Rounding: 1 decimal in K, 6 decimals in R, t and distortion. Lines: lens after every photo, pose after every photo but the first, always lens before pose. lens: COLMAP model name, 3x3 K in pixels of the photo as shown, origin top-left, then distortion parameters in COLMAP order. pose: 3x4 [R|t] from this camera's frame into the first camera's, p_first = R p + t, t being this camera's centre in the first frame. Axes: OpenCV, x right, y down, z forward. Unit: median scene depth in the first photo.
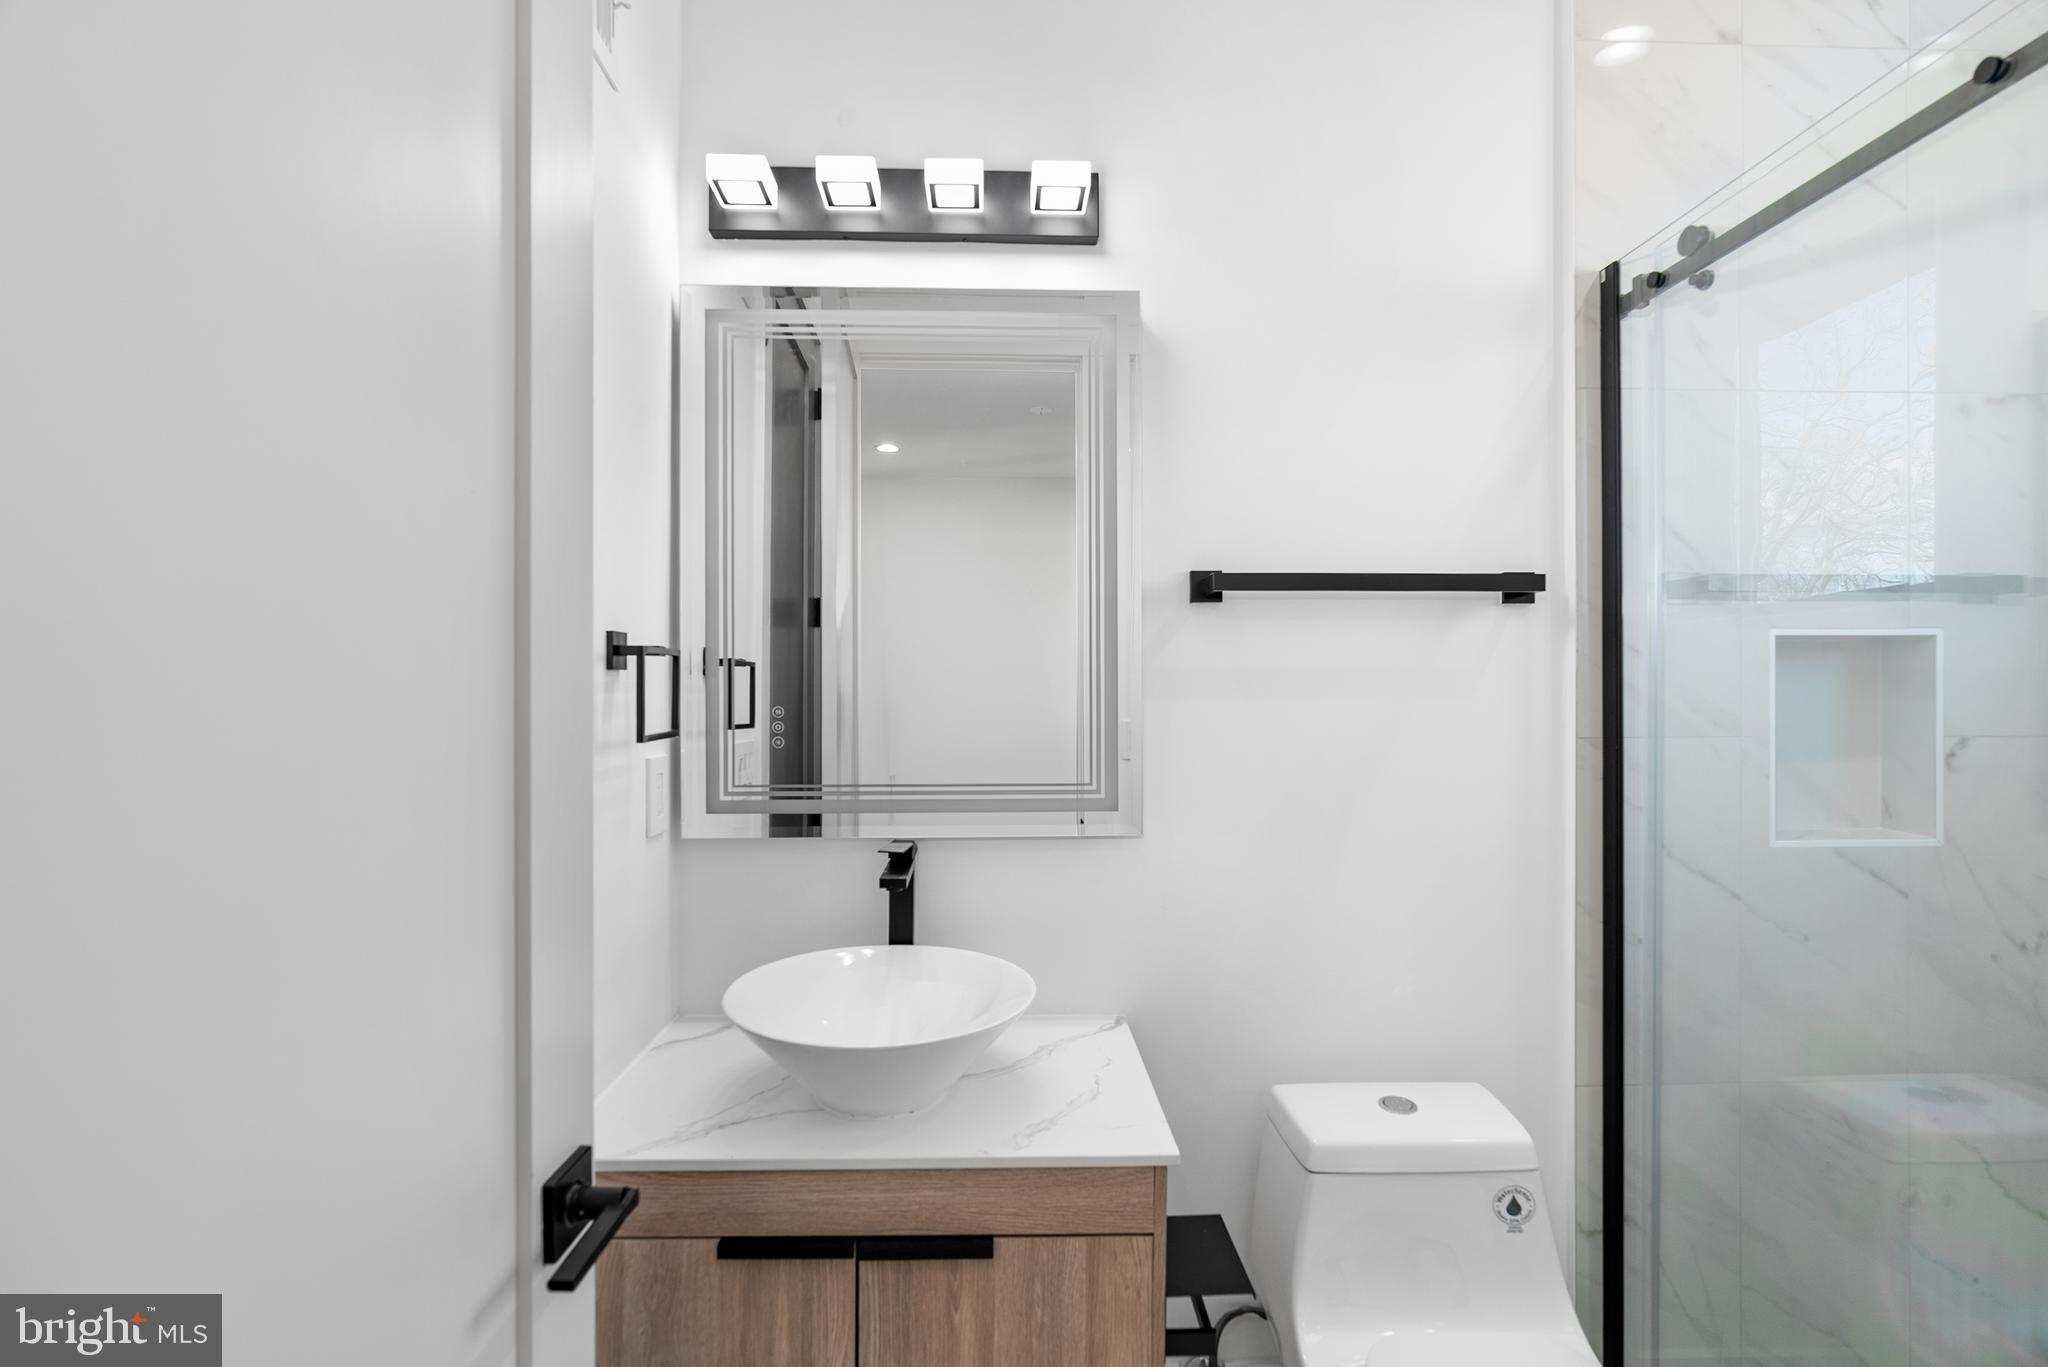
lens RADIAL K [[936.2, 0, 1022.1], [0, 936.2, 685.4], [0, 0, 1]] dist [-0.011248, 0.006116]
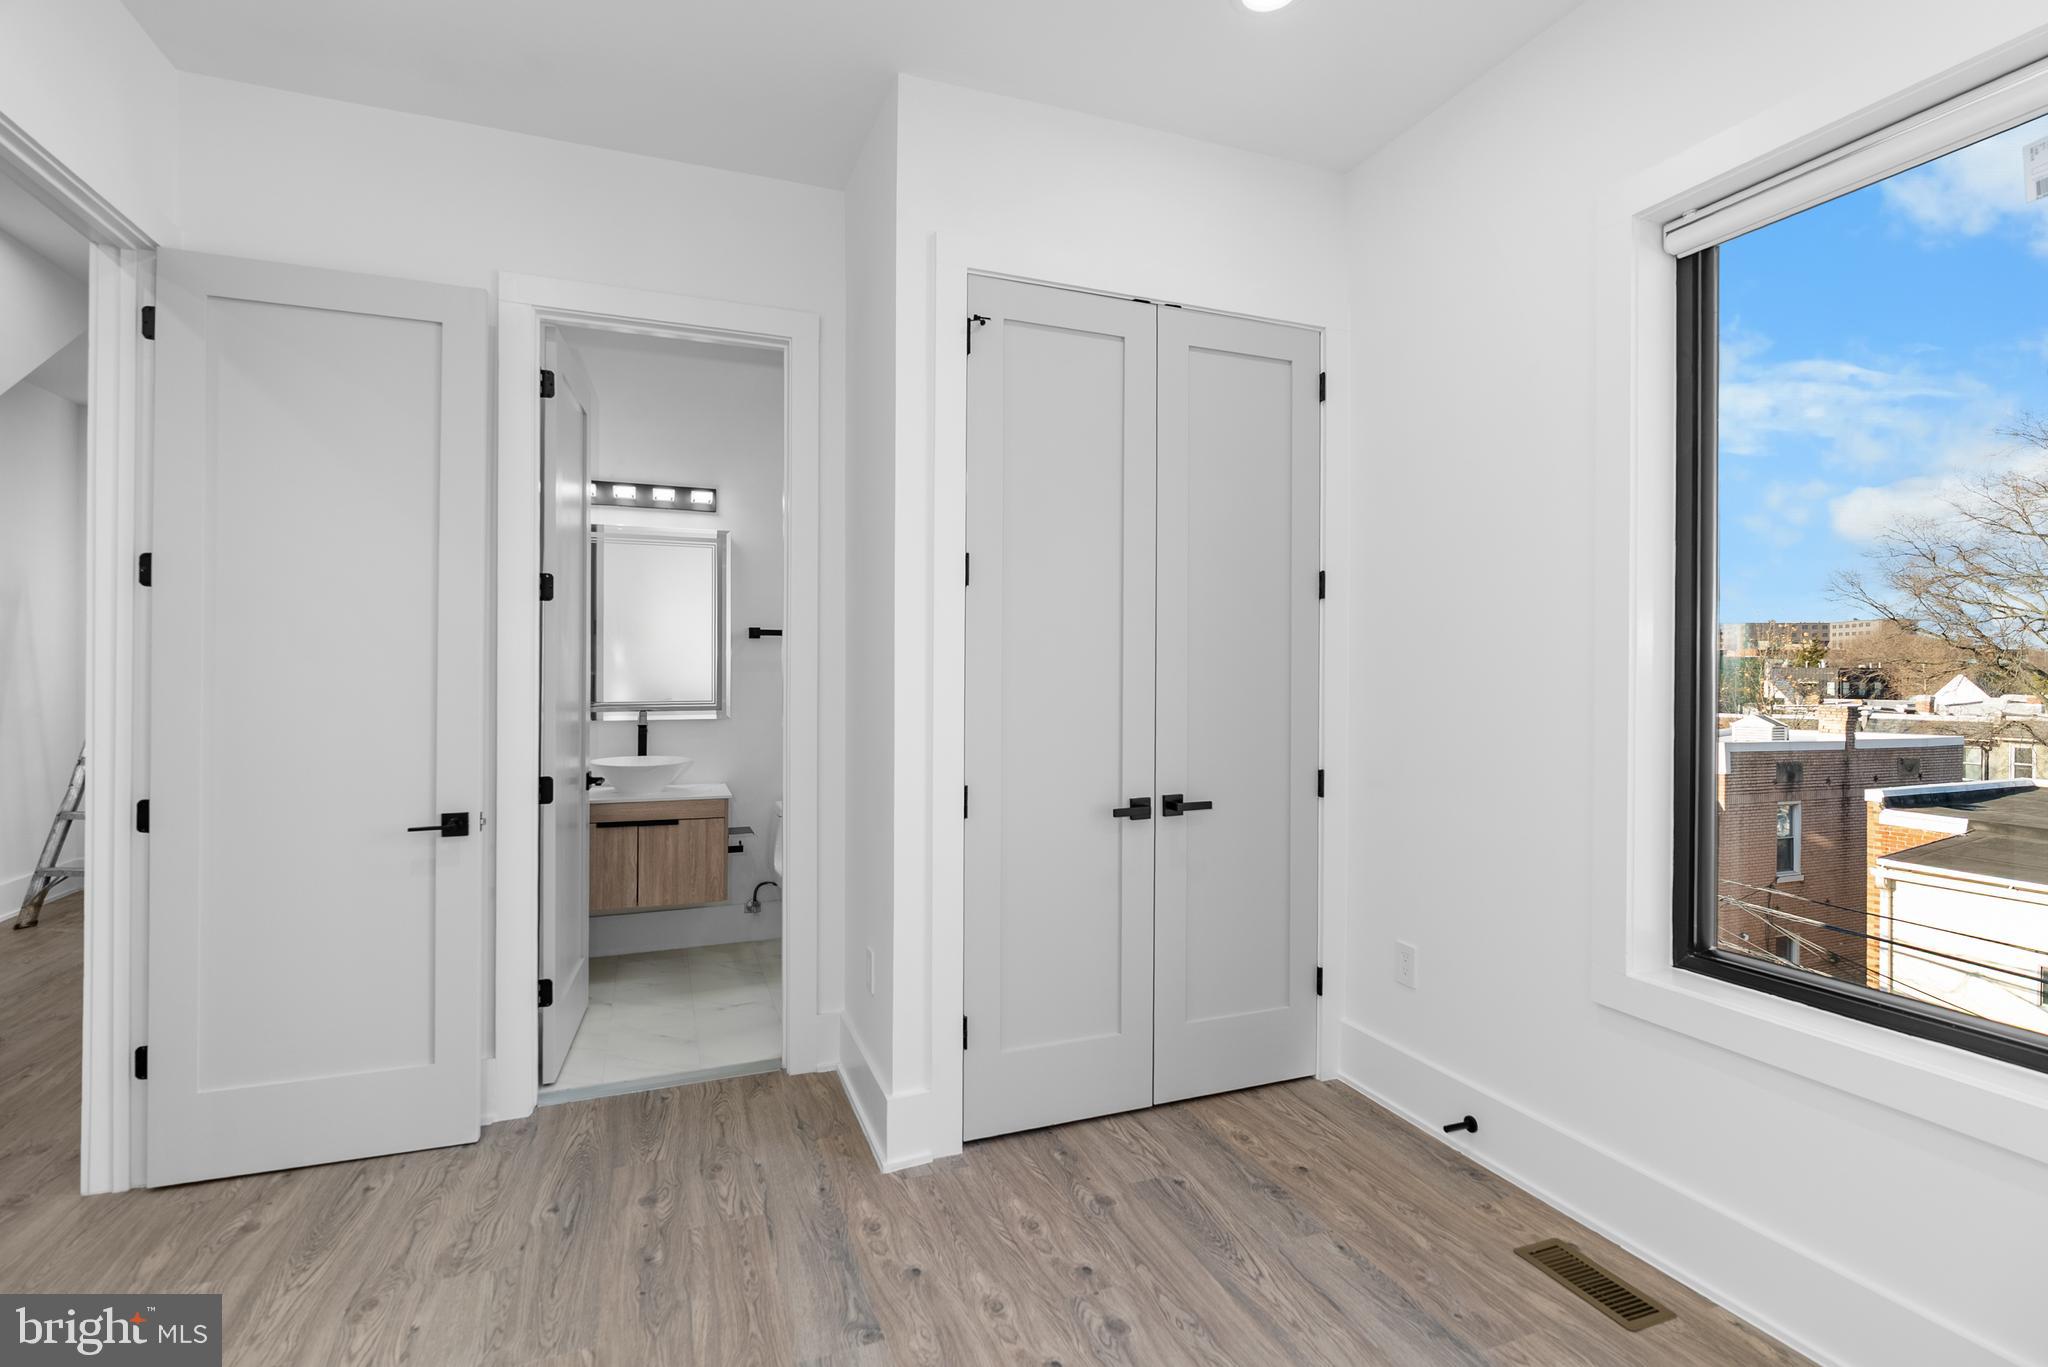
lens RADIAL K [[936.2, 0, 1018.8], [0, 936.2, 673.2], [0, 0, 1]] dist [-0.011248, 0.006116]
pose [[0.942781, 0.001971, 0.333408, 0.004419], [-0.002835, 0.999994, 0.002104, 0.013407], [-0.333402, -0.002929, 0.942780, -2.858023]]
